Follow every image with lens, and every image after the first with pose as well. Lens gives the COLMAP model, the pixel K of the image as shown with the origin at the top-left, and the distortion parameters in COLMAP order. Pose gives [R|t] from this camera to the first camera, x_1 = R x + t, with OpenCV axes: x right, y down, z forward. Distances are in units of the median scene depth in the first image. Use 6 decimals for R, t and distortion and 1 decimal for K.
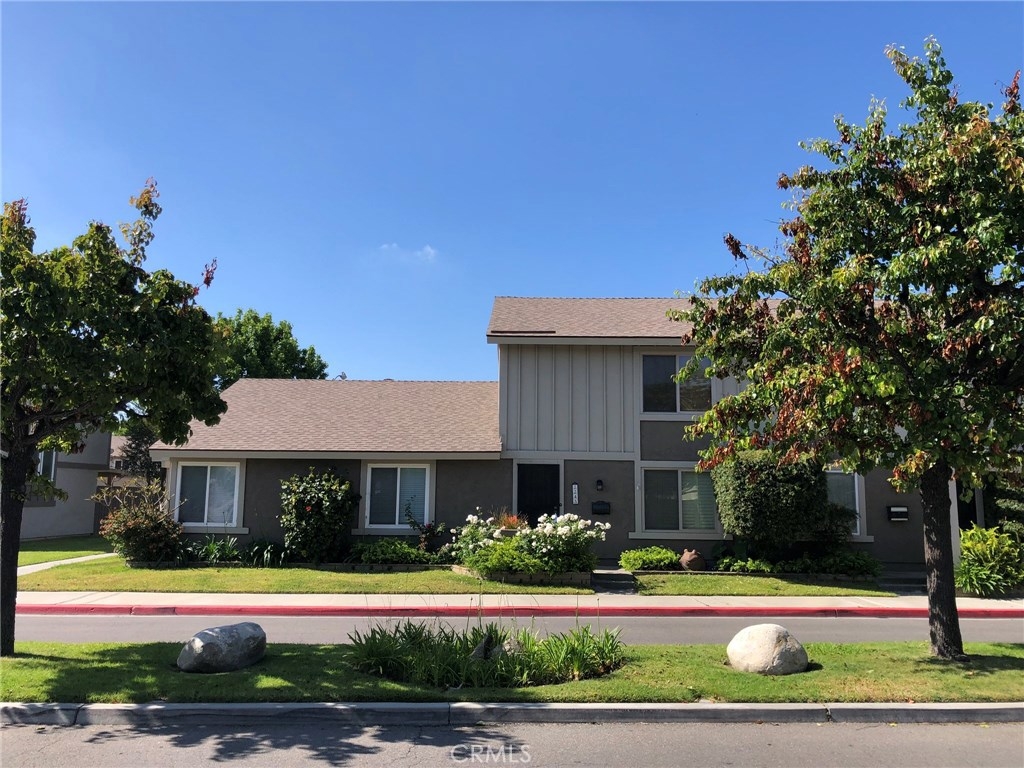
lens RADIAL K [[835.6, 0, 513.7], [0, 835.6, 382.9], [0, 0, 1]] dist [-0.007216, -0.006961]
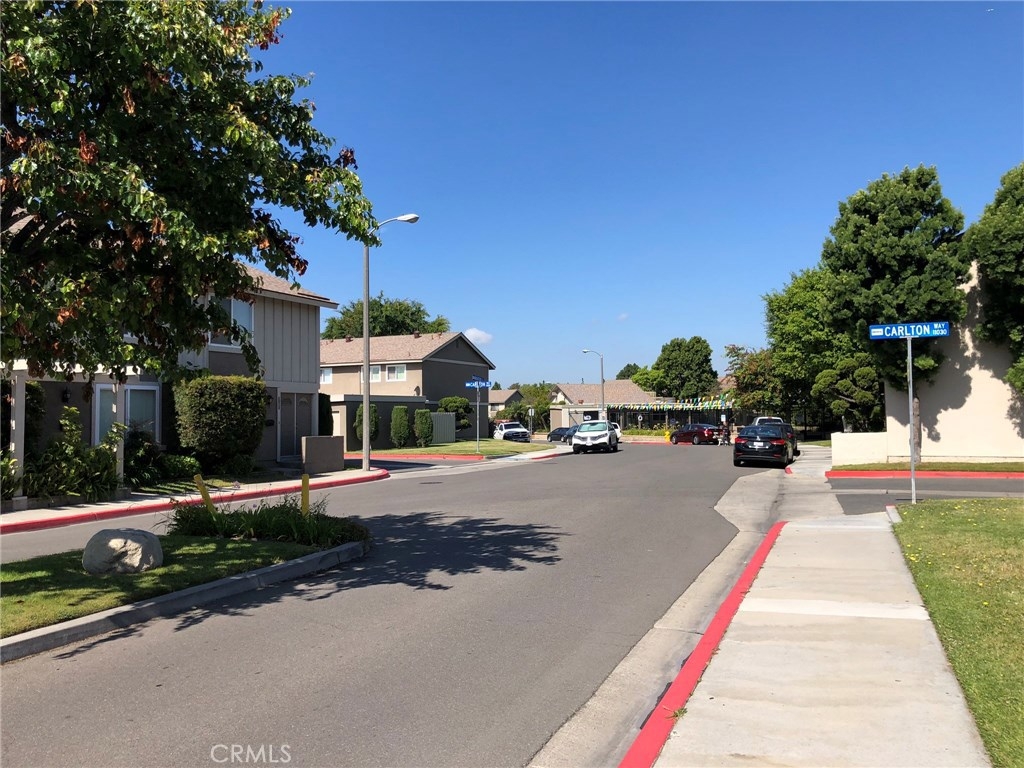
lens RADIAL K [[835.6, 0, 512.5], [0, 835.6, 385.9], [0, 0, 1]] dist [-0.007216, -0.006961]
pose [[0.387067, 0.027719, 0.921635, 0.023210], [-0.086782, 0.996206, 0.006484, 0.091269], [-0.917959, -0.082491, 0.388004, 0.253534]]
